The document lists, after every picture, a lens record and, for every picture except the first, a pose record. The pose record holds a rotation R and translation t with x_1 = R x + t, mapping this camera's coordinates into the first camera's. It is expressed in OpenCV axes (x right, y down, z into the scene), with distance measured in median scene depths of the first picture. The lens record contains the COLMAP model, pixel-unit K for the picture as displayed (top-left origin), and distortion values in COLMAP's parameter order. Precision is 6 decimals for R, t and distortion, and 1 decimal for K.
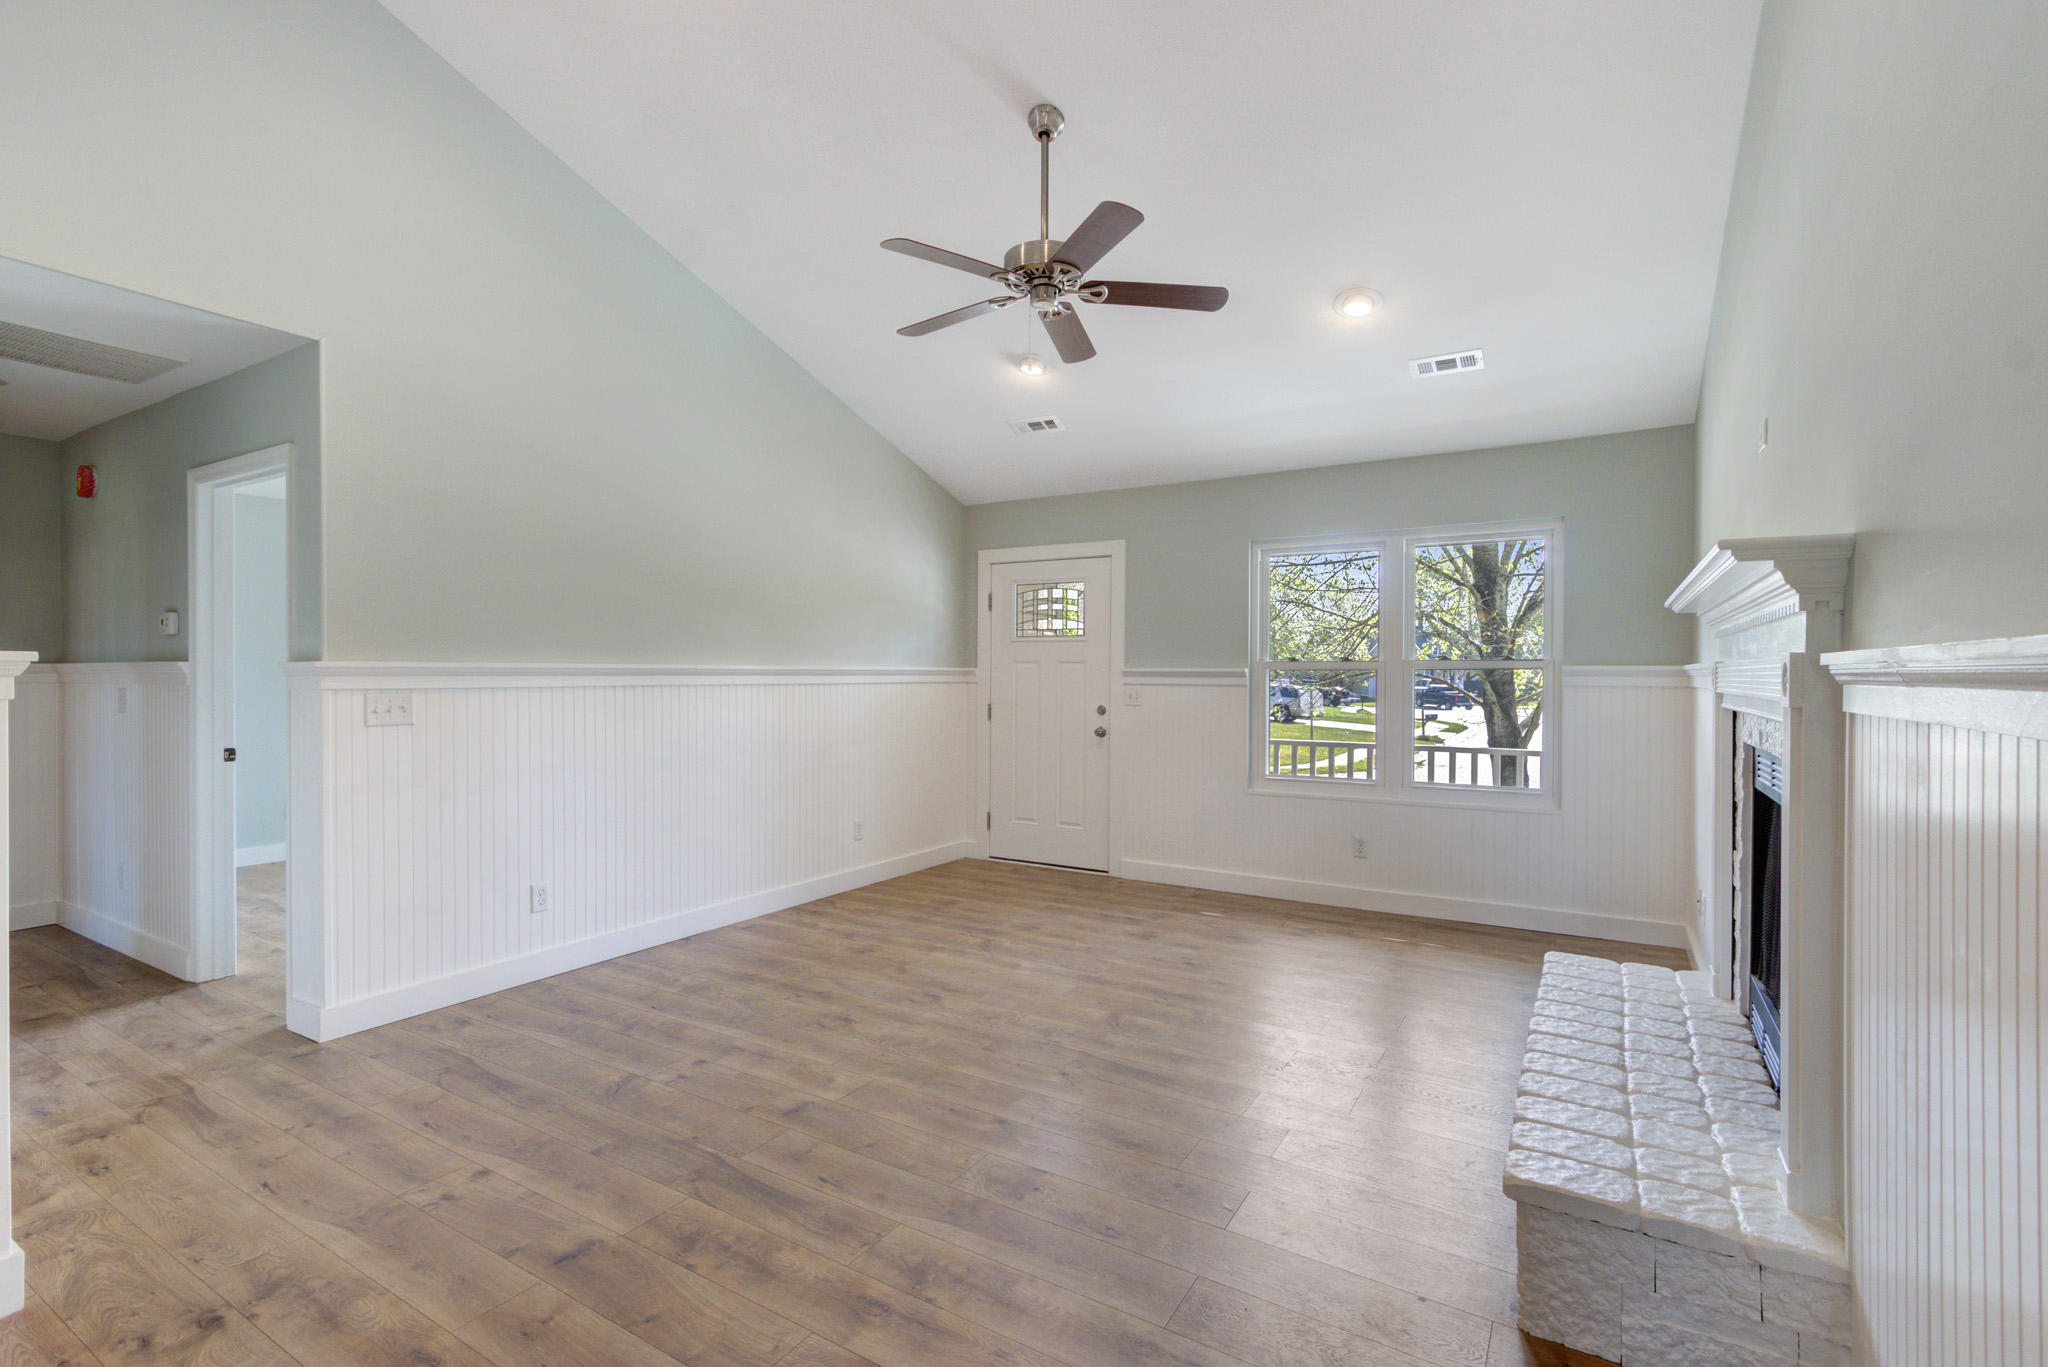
lens RADIAL K [[940.3, 0, 1004.5], [0, 940.3, 692.7], [0, 0, 1]] dist [-0.004722, 0.002382]
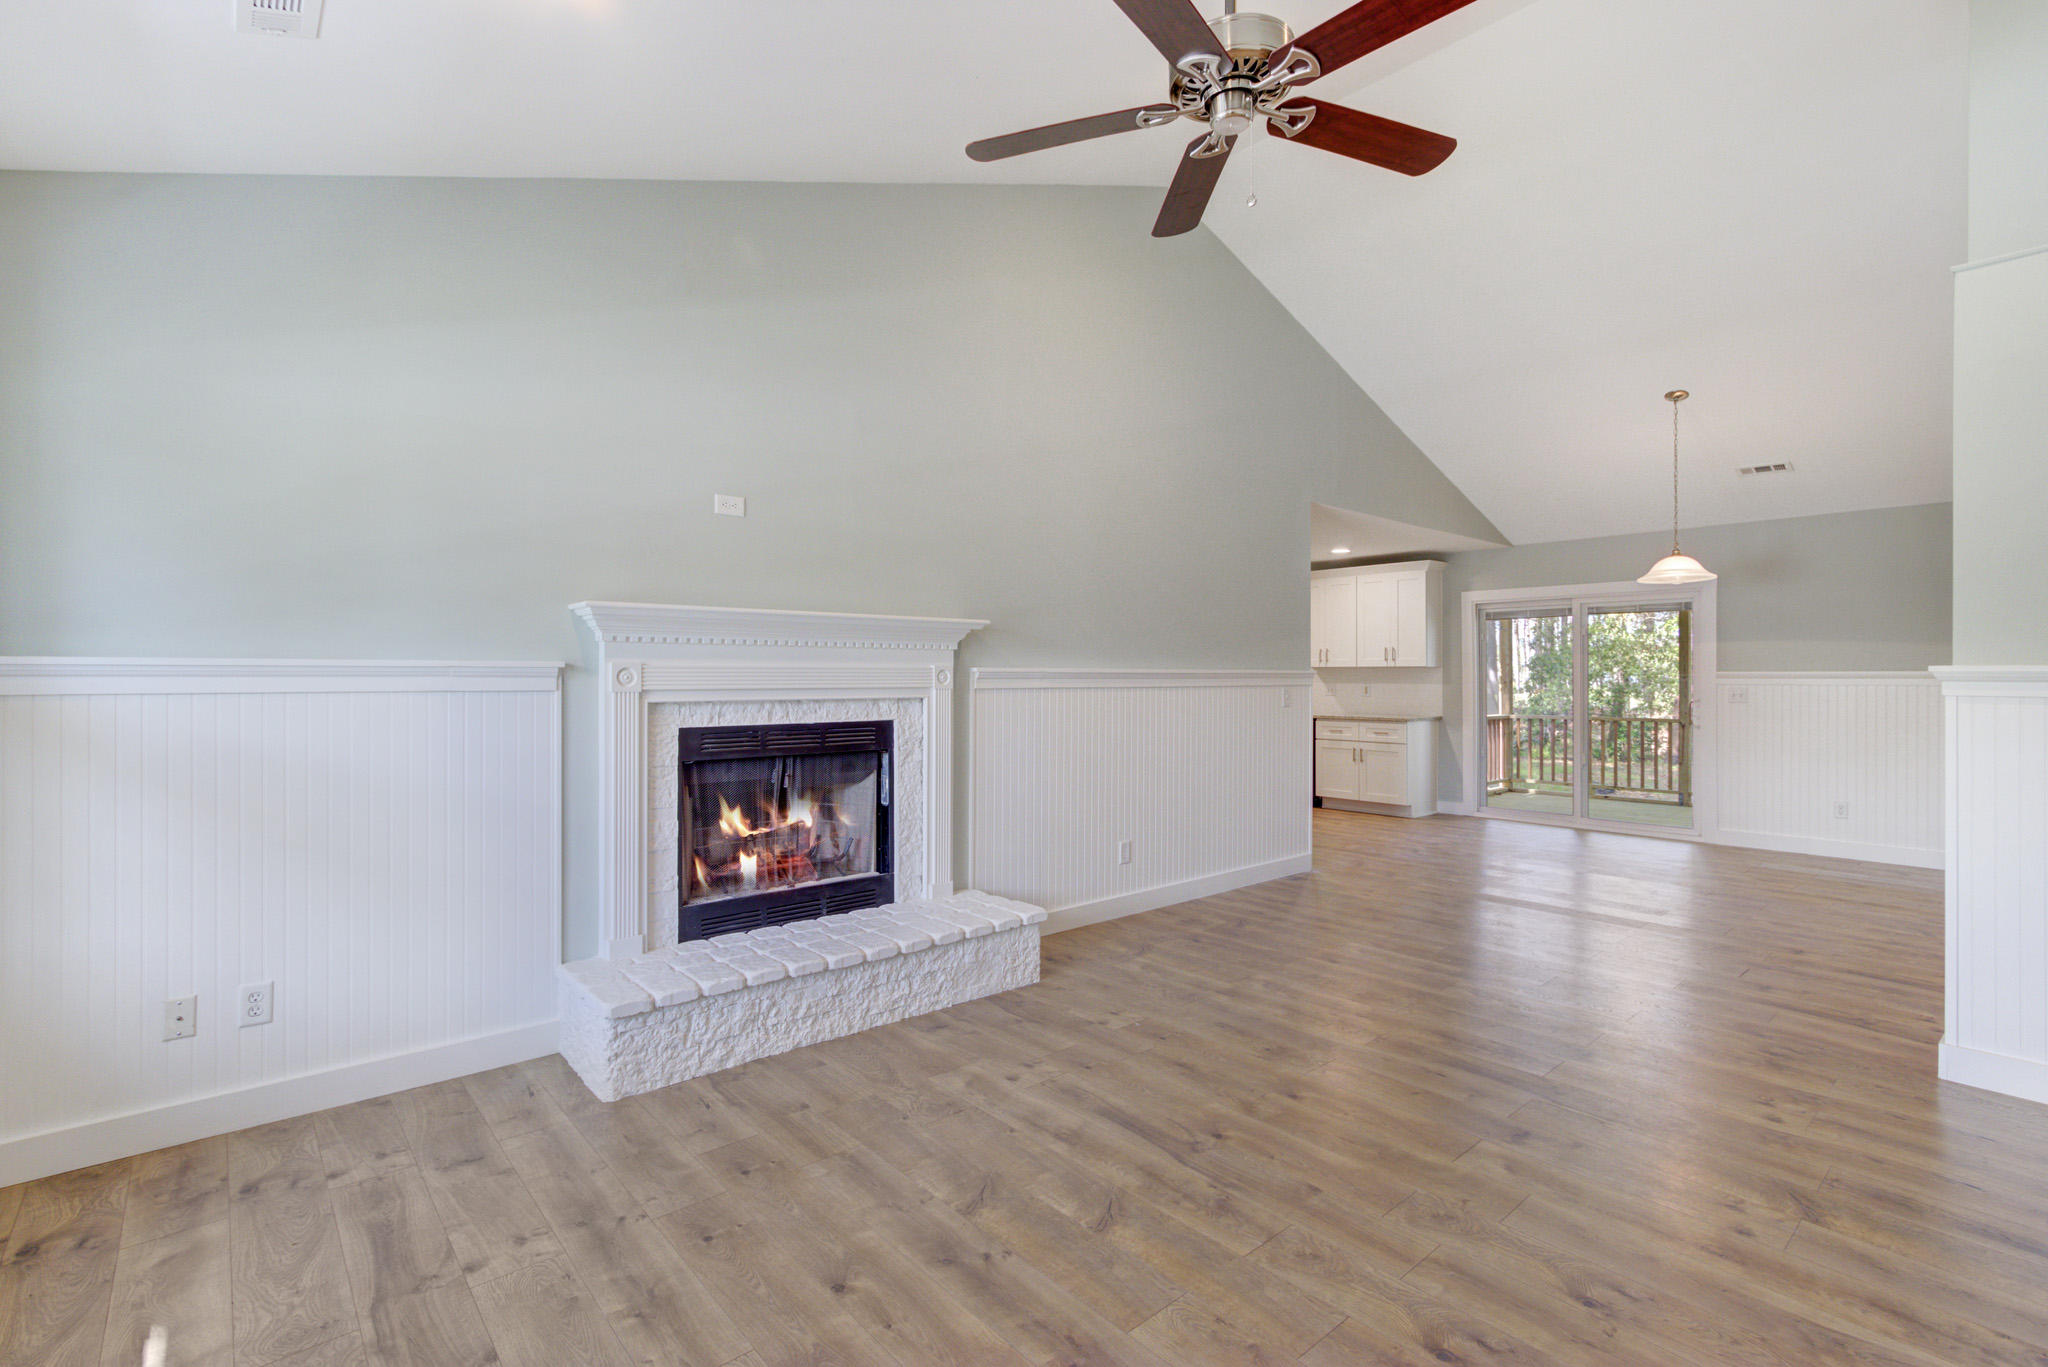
lens RADIAL K [[940.3, 0, 1004.5], [0, 940.3, 663.0], [0, 0, 1]] dist [-0.004722, 0.002382]
pose [[-0.955412, 0.001107, 0.295274, -0.003291], [0.003835, 0.999955, 0.008659, -0.026438], [-0.295251, 0.009406, -0.955373, 1.305246]]
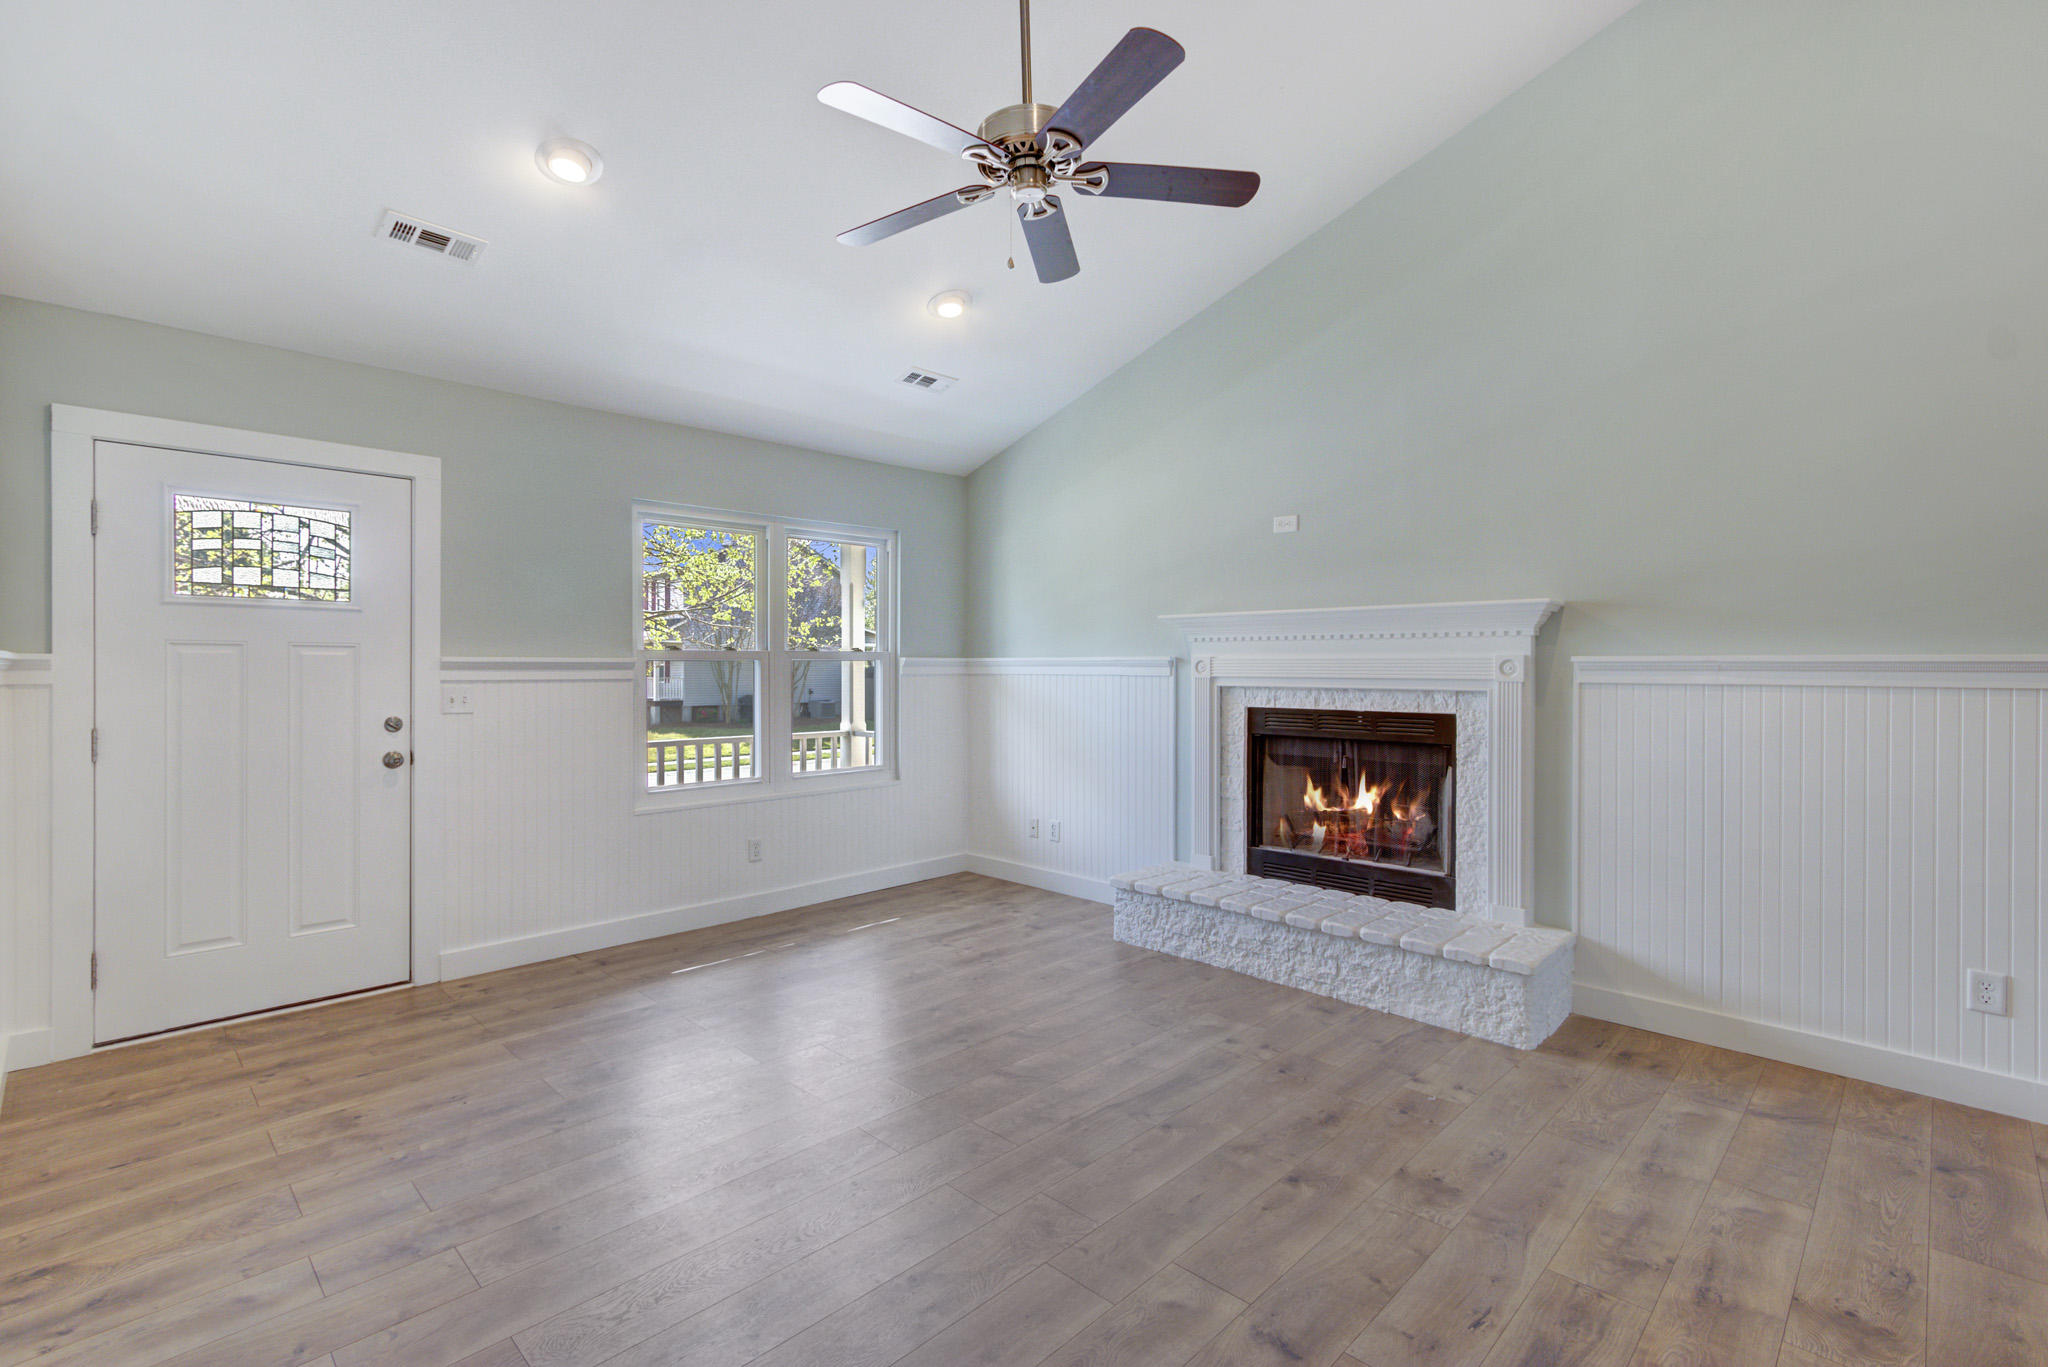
lens RADIAL K [[940.3, 0, 988.5], [0, 940.3, 675.2], [0, 0, 1]] dist [-0.004722, 0.002382]
pose [[0.233099, -0.012644, 0.972371, -0.563288], [0.021559, 0.999737, 0.007832, -0.014199], [-0.972214, 0.019138, 0.233311, 0.659102]]
